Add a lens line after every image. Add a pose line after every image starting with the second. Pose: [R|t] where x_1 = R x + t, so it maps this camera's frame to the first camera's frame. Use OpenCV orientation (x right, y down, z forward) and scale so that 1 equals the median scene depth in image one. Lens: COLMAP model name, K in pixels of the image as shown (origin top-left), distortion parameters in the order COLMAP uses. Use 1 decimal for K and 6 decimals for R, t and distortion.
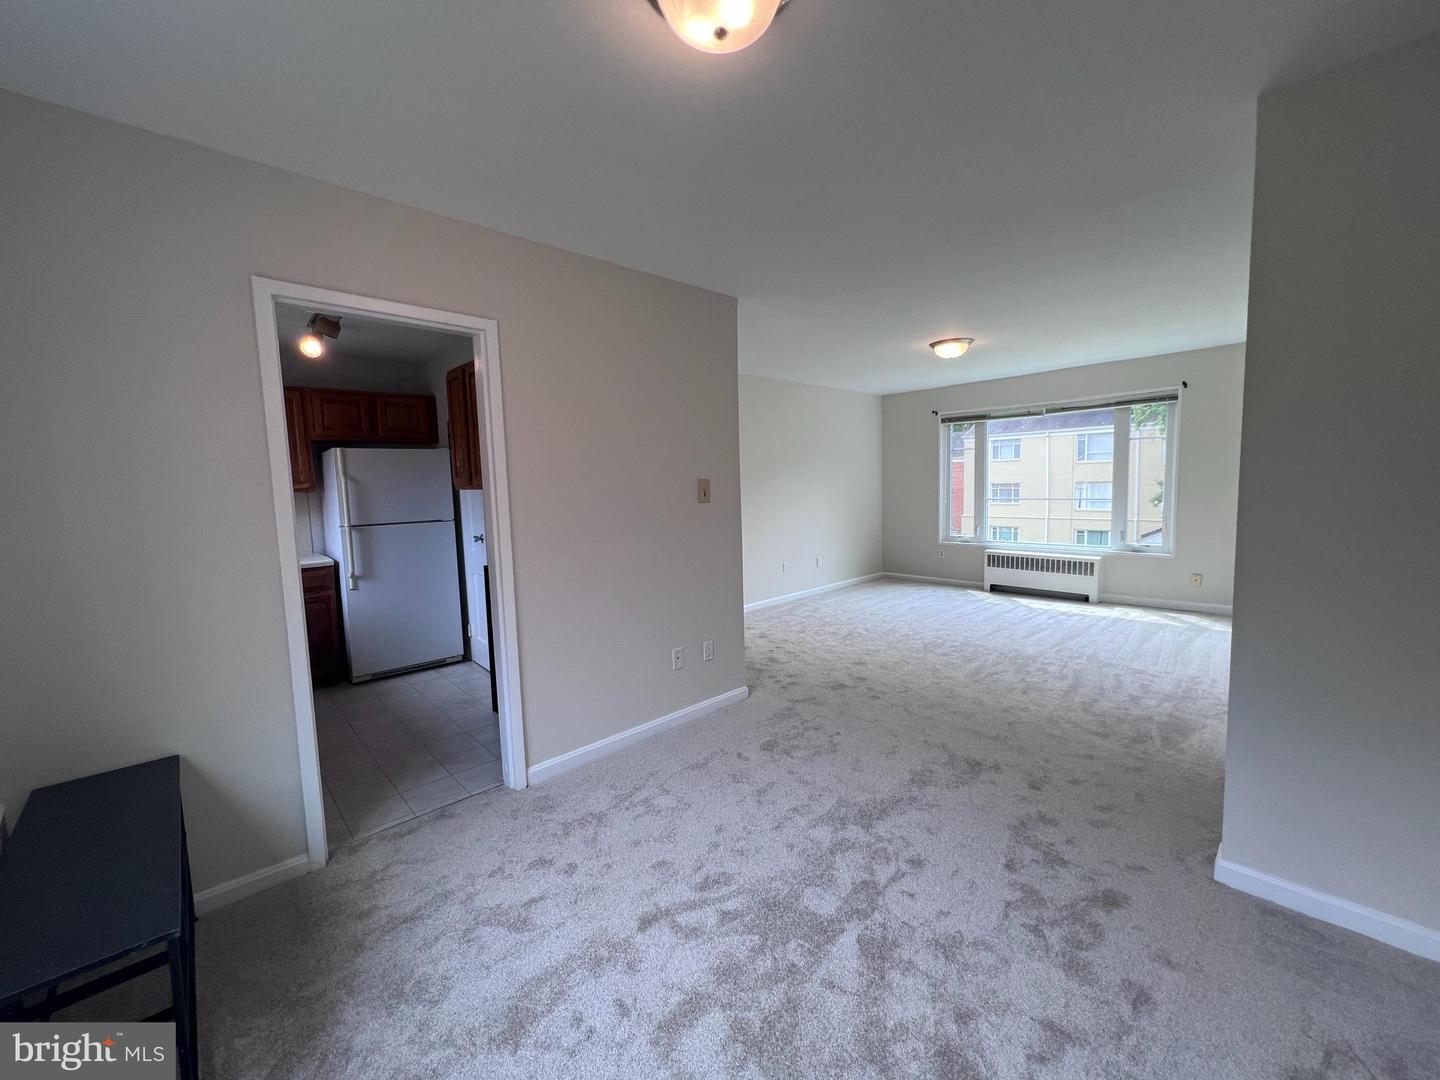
lens RADIAL K [[578.1, 0, 720.2], [0, 578.1, 535.3], [0, 0, 1]] dist [-0.000069, 0.000844]
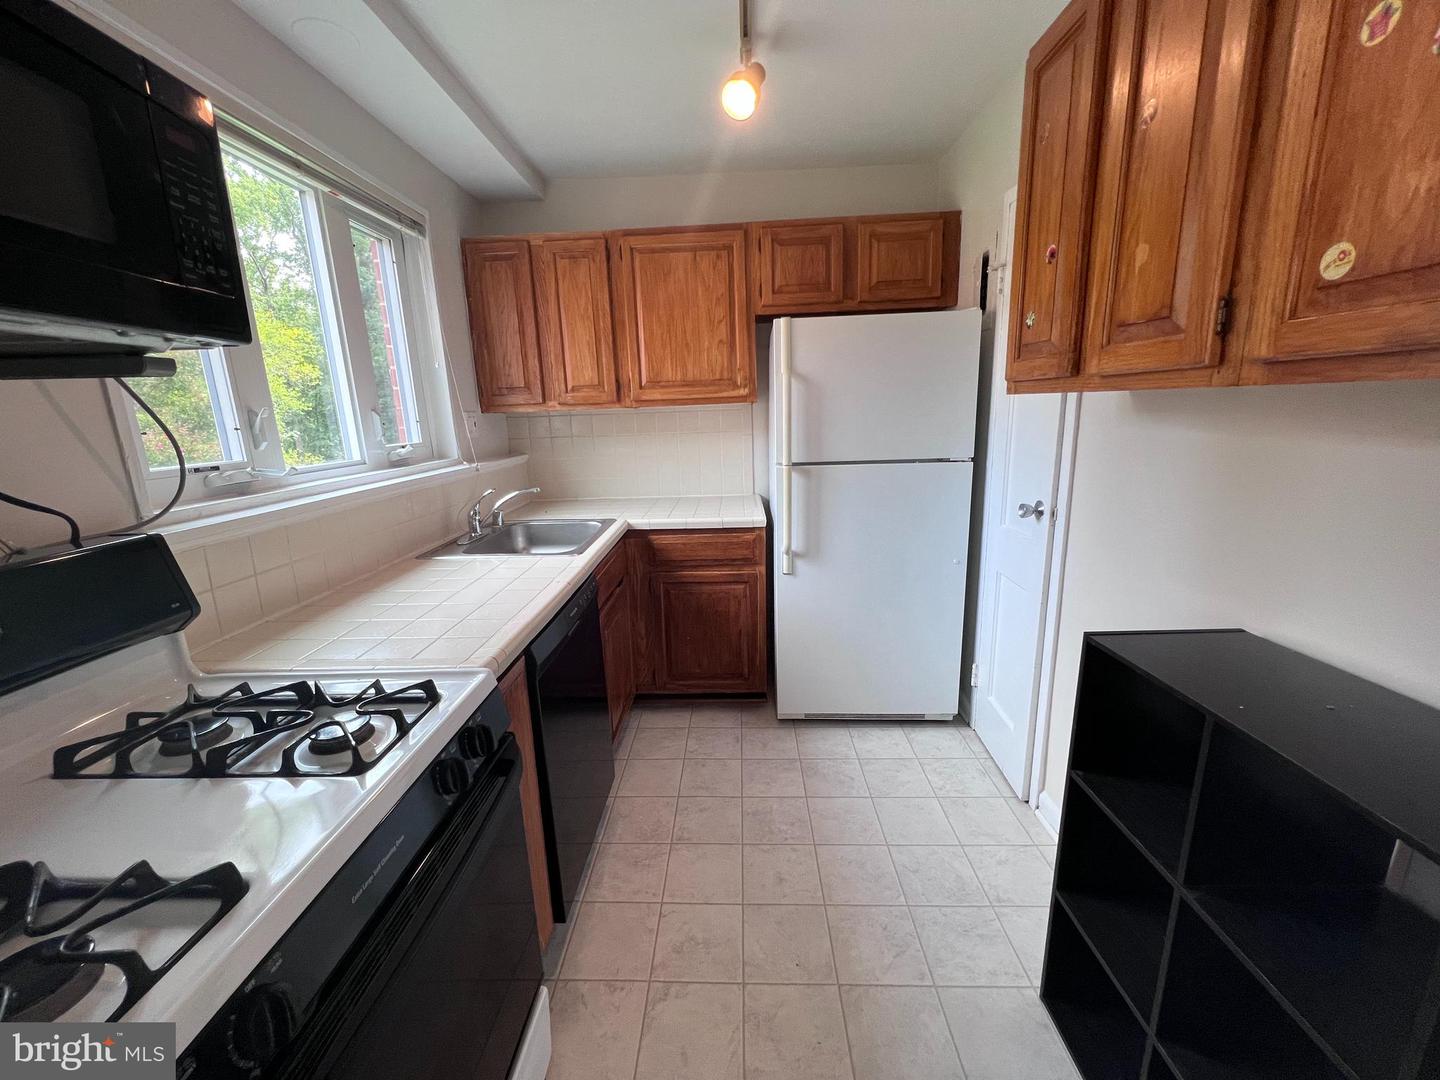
lens RADIAL K [[578.1, 0, 719.0], [0, 578.1, 542.1], [0, 0, 1]] dist [-0.000069, 0.000844]
pose [[0.710893, 0.159355, -0.685009, -0.157362], [-0.050804, 0.983083, 0.175973, -0.019348], [0.701463, -0.090296, 0.706963, 0.294005]]
